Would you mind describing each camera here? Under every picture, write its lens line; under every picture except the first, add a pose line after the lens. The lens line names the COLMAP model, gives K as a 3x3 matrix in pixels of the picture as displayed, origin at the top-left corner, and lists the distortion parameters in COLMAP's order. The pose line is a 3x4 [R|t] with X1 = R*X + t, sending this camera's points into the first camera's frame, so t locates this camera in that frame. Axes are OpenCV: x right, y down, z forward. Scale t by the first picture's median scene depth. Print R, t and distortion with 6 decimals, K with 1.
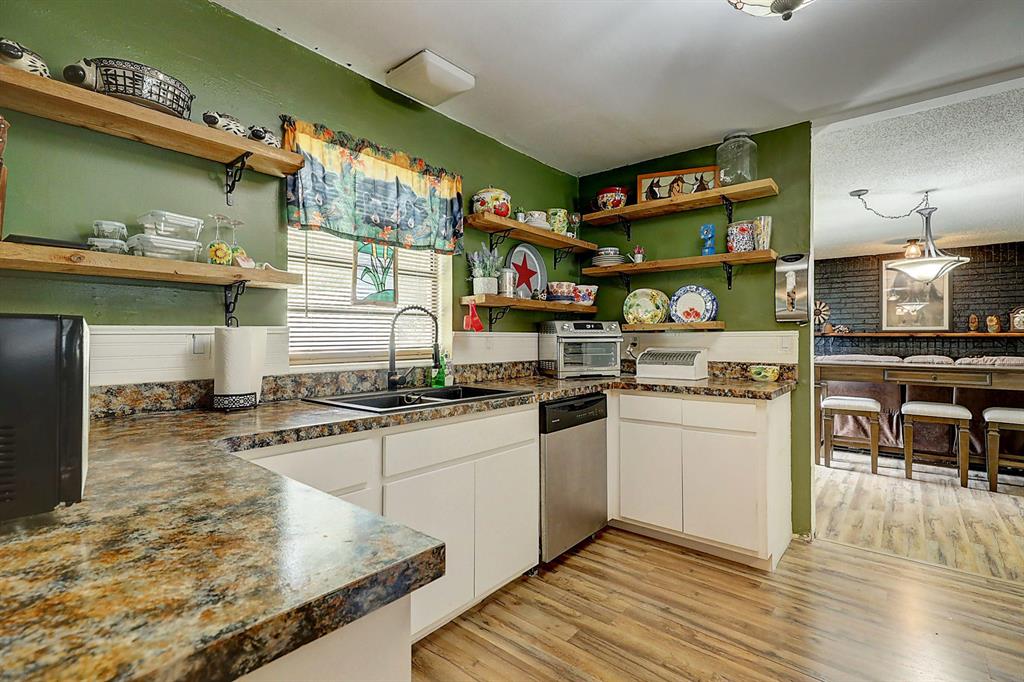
lens RADIAL K [[469.8, 0, 514.2], [0, 469.8, 336.0], [0, 0, 1]] dist [0.000913, 0.000020]
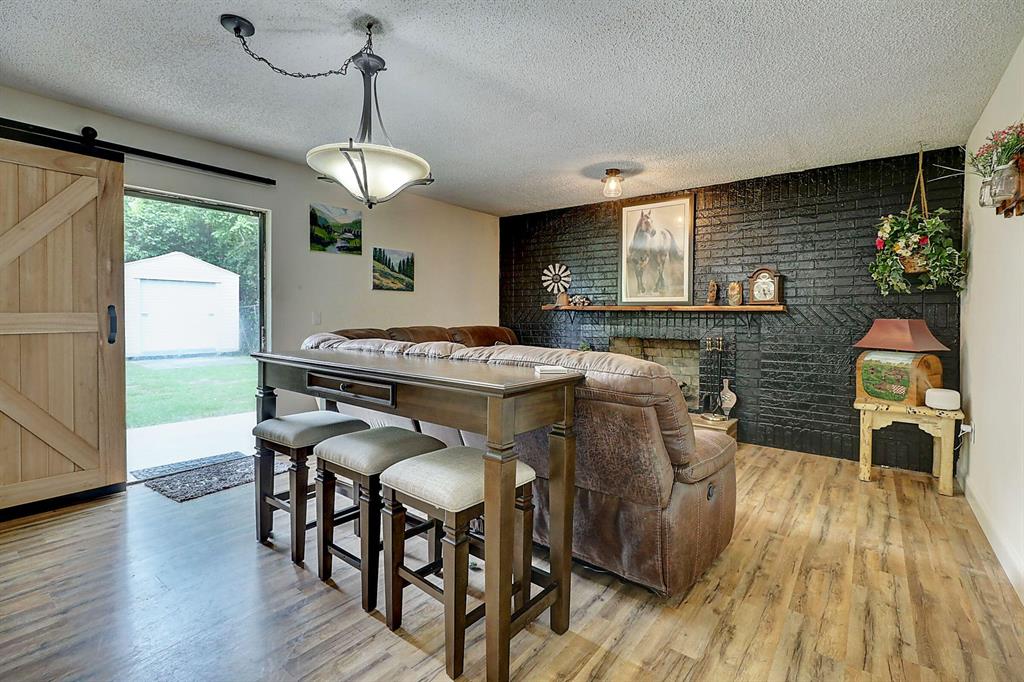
lens RADIAL K [[463.0, 0, 515.4], [0, 463.0, 320.7], [0, 0, 1]] dist [0.001194, 0.000096]
pose [[0.999302, 0.003425, 0.037191, 1.492549], [-0.004205, 0.999772, 0.020924, 0.006065], [-0.037111, -0.021066, 0.999089, 0.699316]]
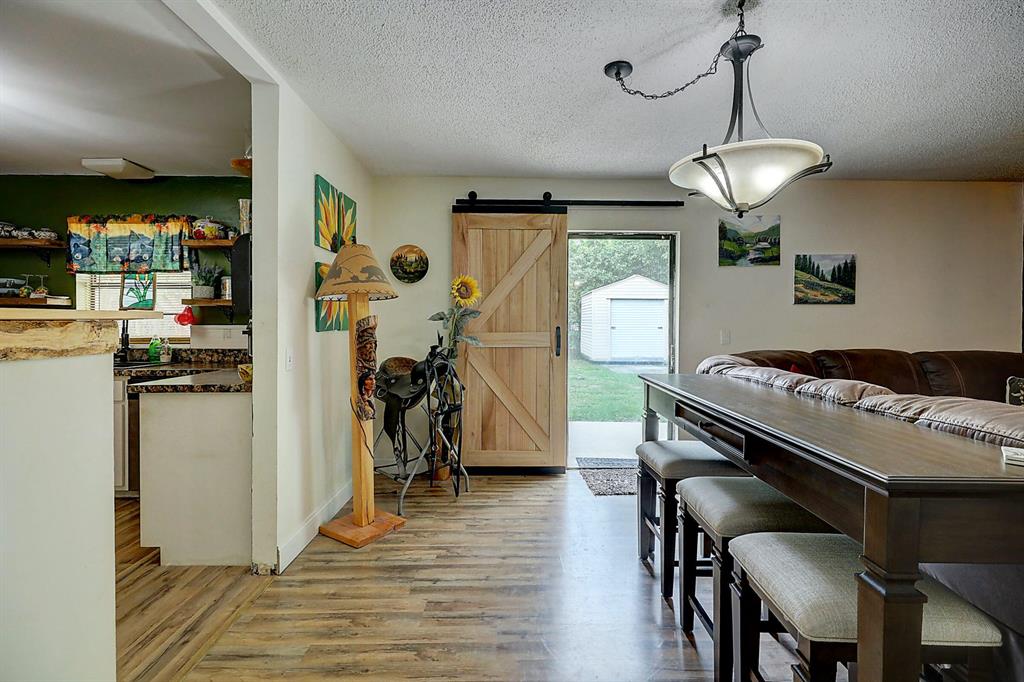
lens RADIAL K [[467.0, 0, 517.8], [0, 467.0, 327.3], [0, 0, 1]] dist [0.000091, -0.000102]
pose [[0.654280, 0.006648, -0.756223, 1.569514], [0.002694, 0.999935, 0.011122, -0.016262], [0.756247, -0.009314, 0.654219, 0.807139]]
